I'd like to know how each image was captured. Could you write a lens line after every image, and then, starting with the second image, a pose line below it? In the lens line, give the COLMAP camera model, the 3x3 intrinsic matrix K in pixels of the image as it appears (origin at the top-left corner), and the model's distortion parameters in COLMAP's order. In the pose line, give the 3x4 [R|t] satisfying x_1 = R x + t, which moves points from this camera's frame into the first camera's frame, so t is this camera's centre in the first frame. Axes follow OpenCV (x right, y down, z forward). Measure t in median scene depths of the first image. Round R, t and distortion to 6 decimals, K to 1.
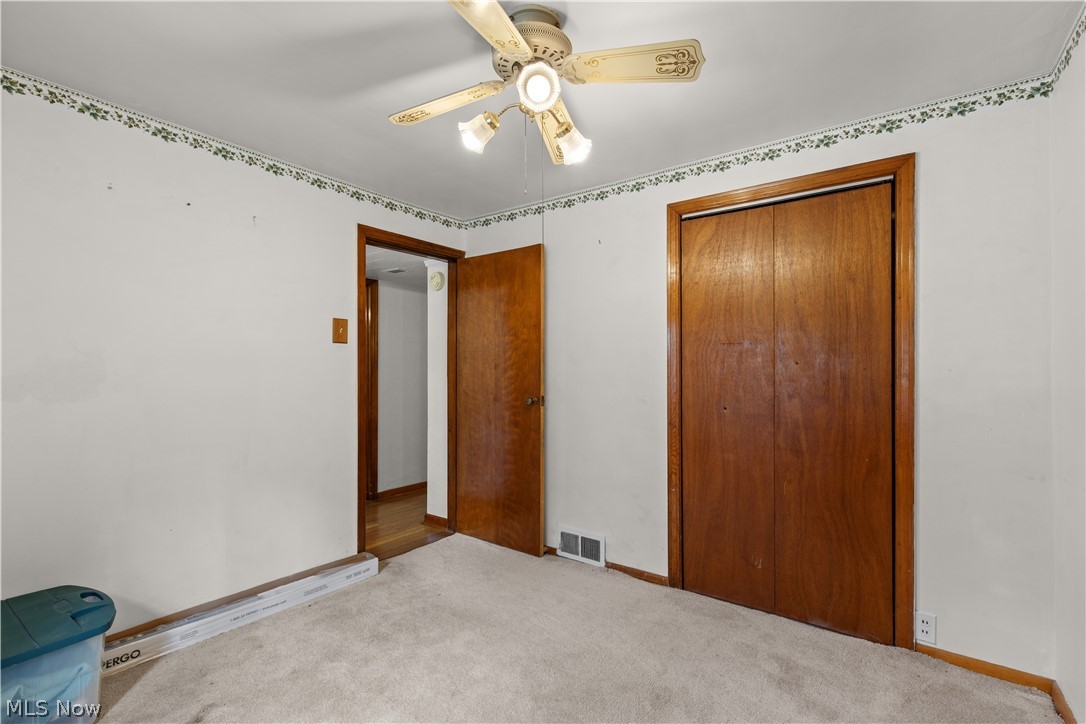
lens RADIAL K [[490.9, 0, 539.4], [0, 490.9, 364.2], [0, 0, 1]] dist [0.011824, -0.003384]
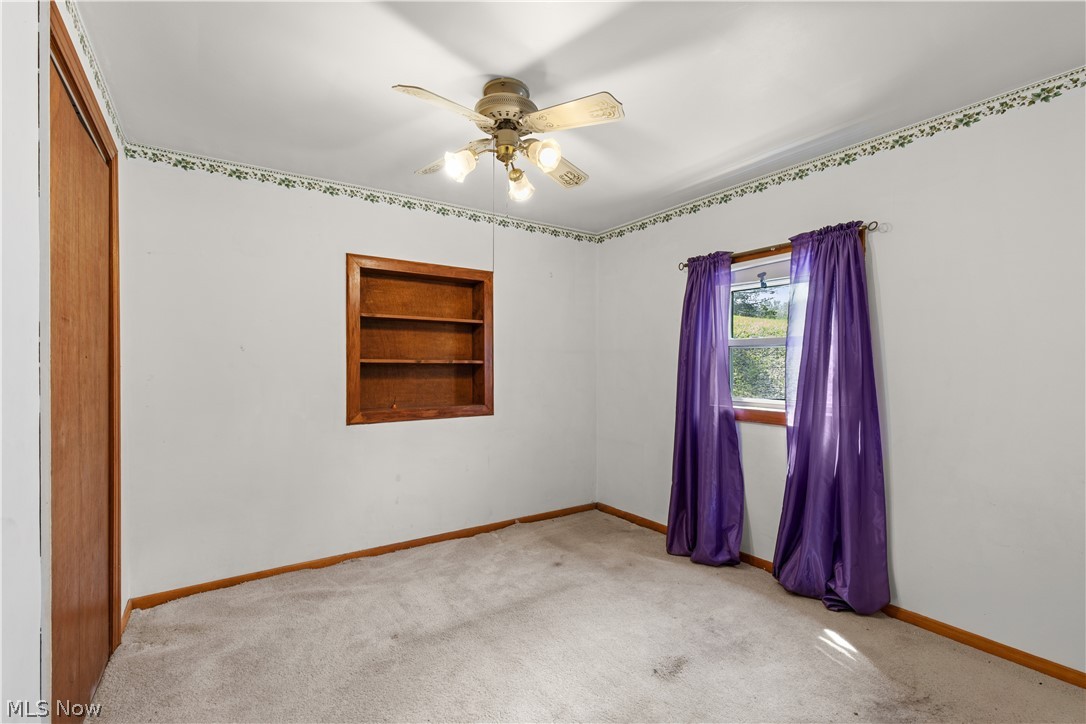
lens RADIAL K [[490.9, 0, 542.1], [0, 490.9, 364.8], [0, 0, 1]] dist [0.011824, -0.003384]
pose [[0.938848, 0.007974, -0.344240, 0.232955], [-0.006935, 0.999967, 0.004249, 0.003838], [0.344262, -0.001602, 0.938872, -0.188101]]
